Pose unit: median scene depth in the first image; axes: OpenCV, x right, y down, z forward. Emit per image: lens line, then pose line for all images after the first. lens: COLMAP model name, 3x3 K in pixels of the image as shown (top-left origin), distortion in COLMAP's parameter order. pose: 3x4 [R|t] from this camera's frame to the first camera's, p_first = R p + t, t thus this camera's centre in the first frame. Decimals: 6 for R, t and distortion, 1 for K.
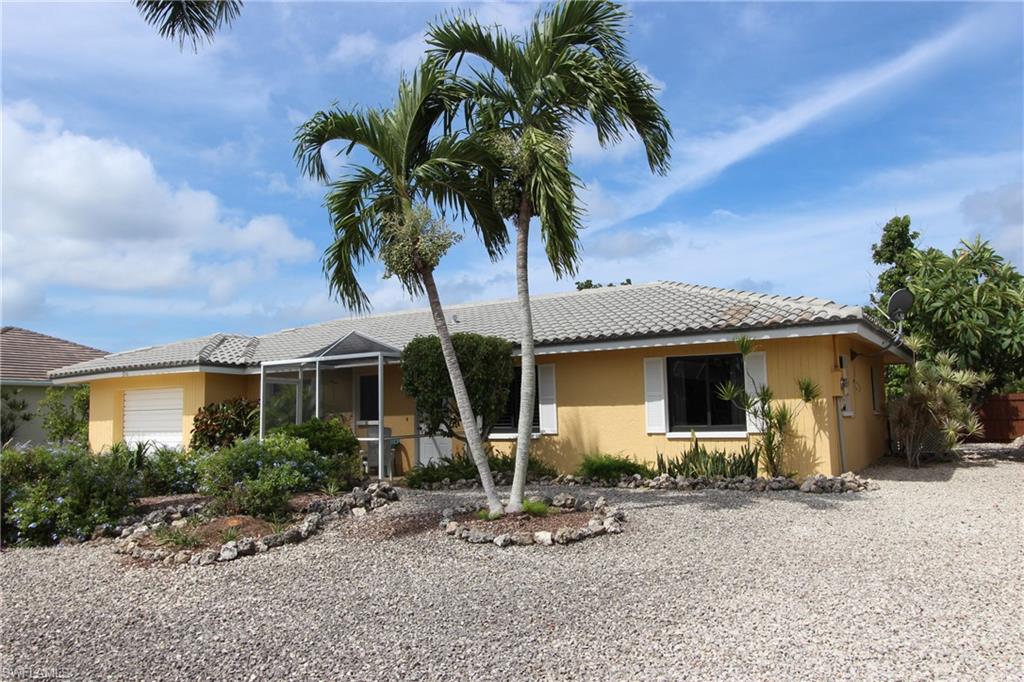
lens RADIAL K [[811.6, 0, 512.0], [0, 811.6, 341.0], [0, 0, 1]] dist [-0.002204, -0.000764]
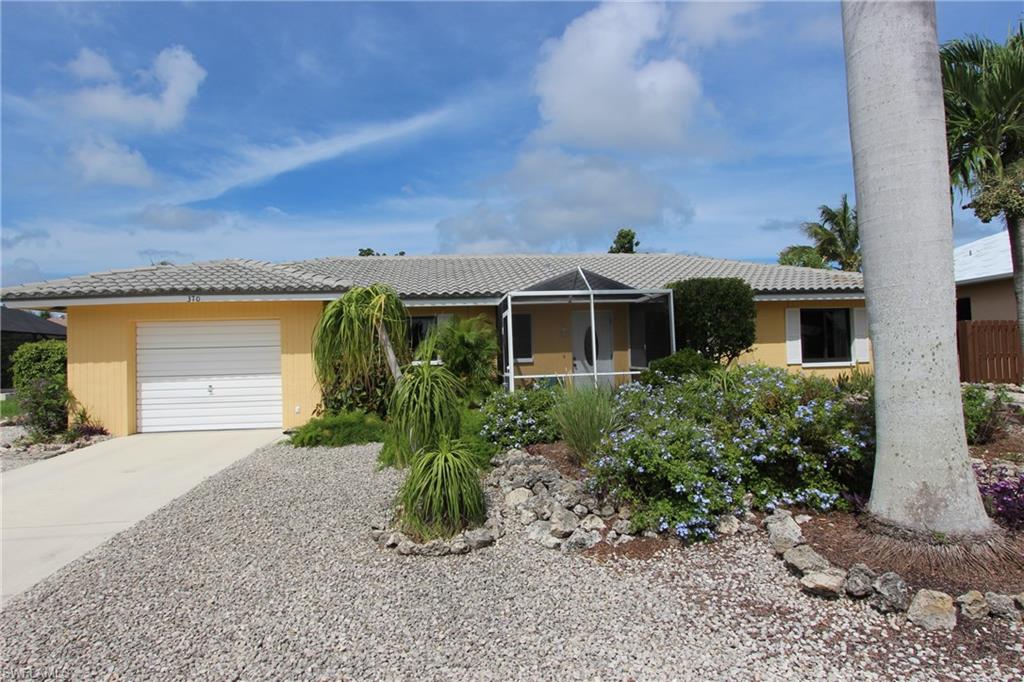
lens RADIAL K [[604.2, 0, 512.0], [0, 604.2, 341.0], [0, 0, 1]] dist [-0.019521, 0.000762]
pose [[0.771079, 0.019223, 0.636449, -0.609678], [-0.047169, 0.998522, 0.026988, 0.051601], [-0.634990, -0.050831, 0.770846, 0.386104]]
